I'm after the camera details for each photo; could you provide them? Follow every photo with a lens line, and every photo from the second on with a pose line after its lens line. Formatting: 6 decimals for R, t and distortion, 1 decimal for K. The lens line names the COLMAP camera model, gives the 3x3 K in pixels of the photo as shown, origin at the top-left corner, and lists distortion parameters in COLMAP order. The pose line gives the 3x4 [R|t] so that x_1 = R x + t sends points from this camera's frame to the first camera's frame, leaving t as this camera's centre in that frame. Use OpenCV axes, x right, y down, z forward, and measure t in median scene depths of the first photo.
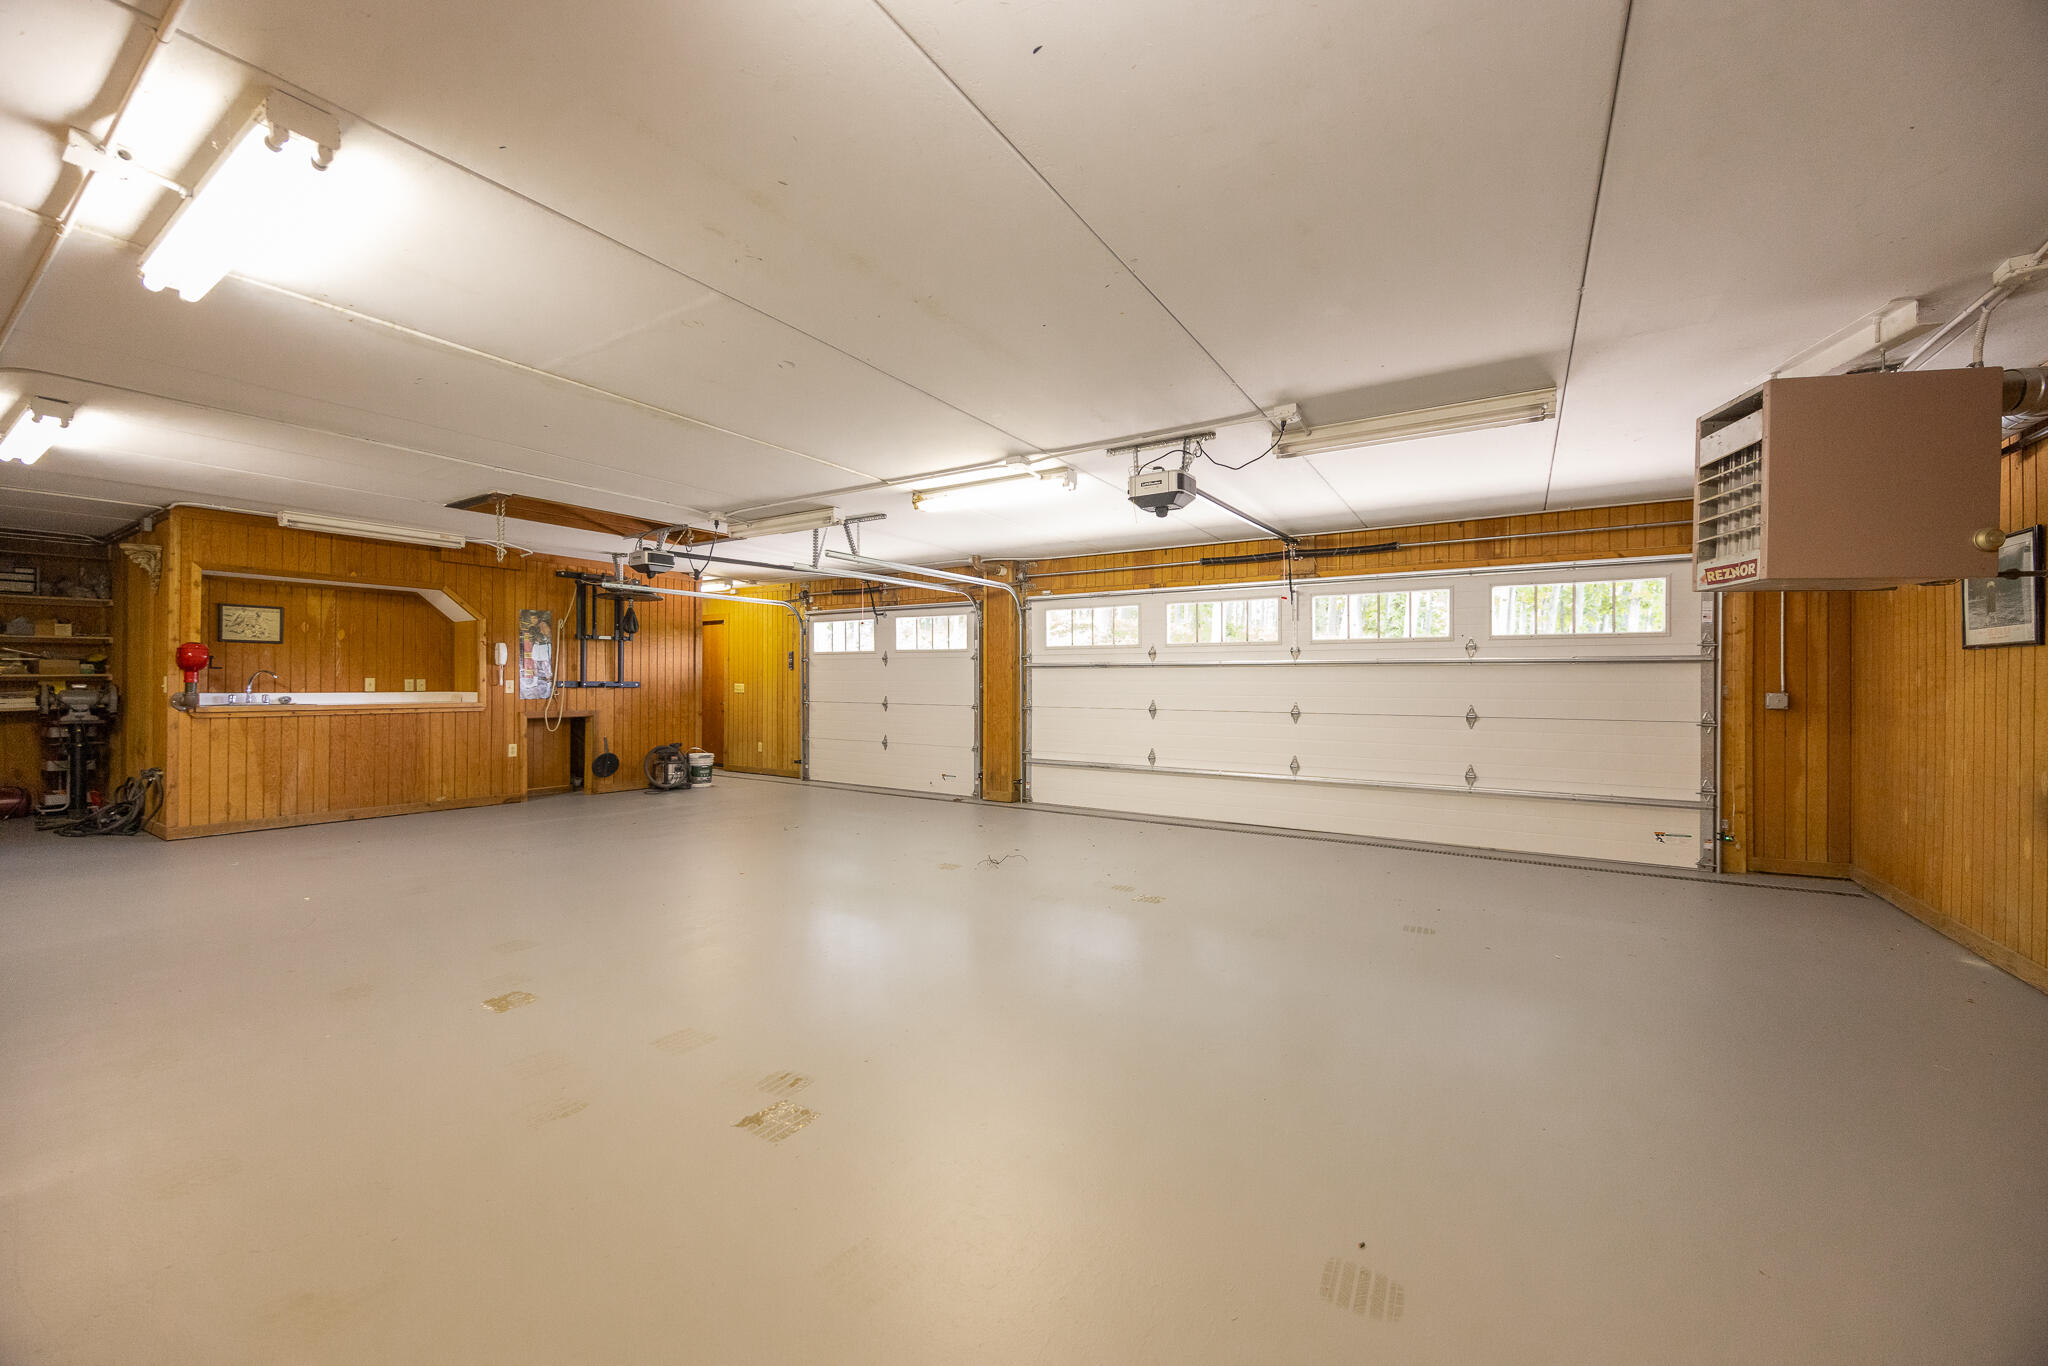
lens RADIAL K [[765.6, 0, 1022.6], [0, 765.6, 680.6], [0, 0, 1]] dist [-0.003830, -0.000181]
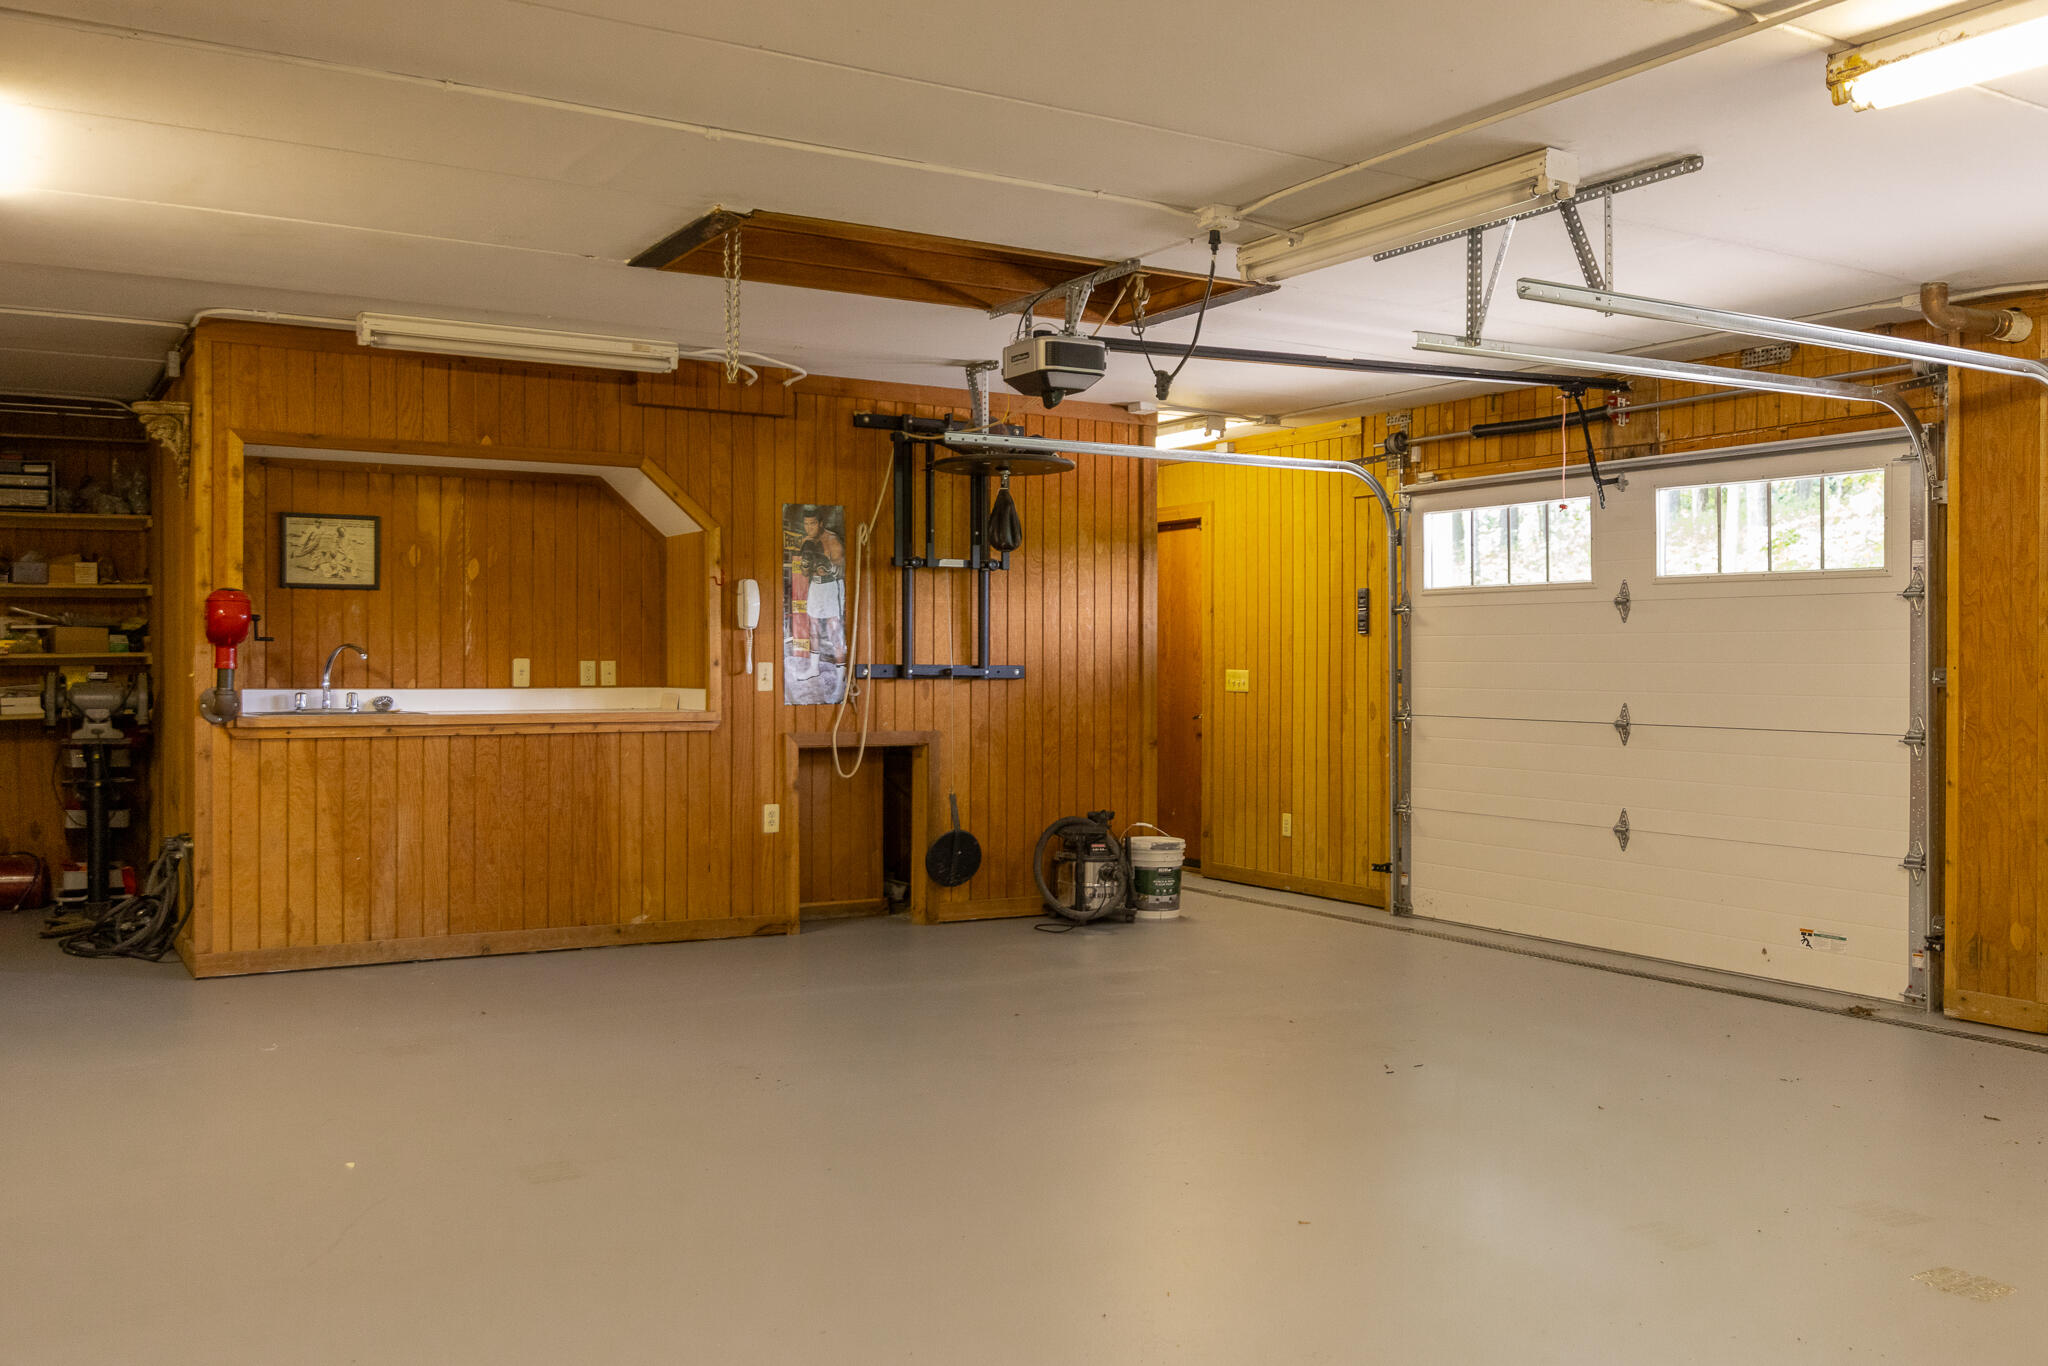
lens RADIAL K [[1757.4, 0, 1006.5], [0, 1757.4, 680.8], [0, 0, 1]] dist [0.029093, 0.003328]
pose [[0.892135, 0.002906, -0.451759, -0.077352], [0.002274, 0.999938, 0.010923, -0.000813], [0.451763, -0.010772, 0.892073, 0.141666]]
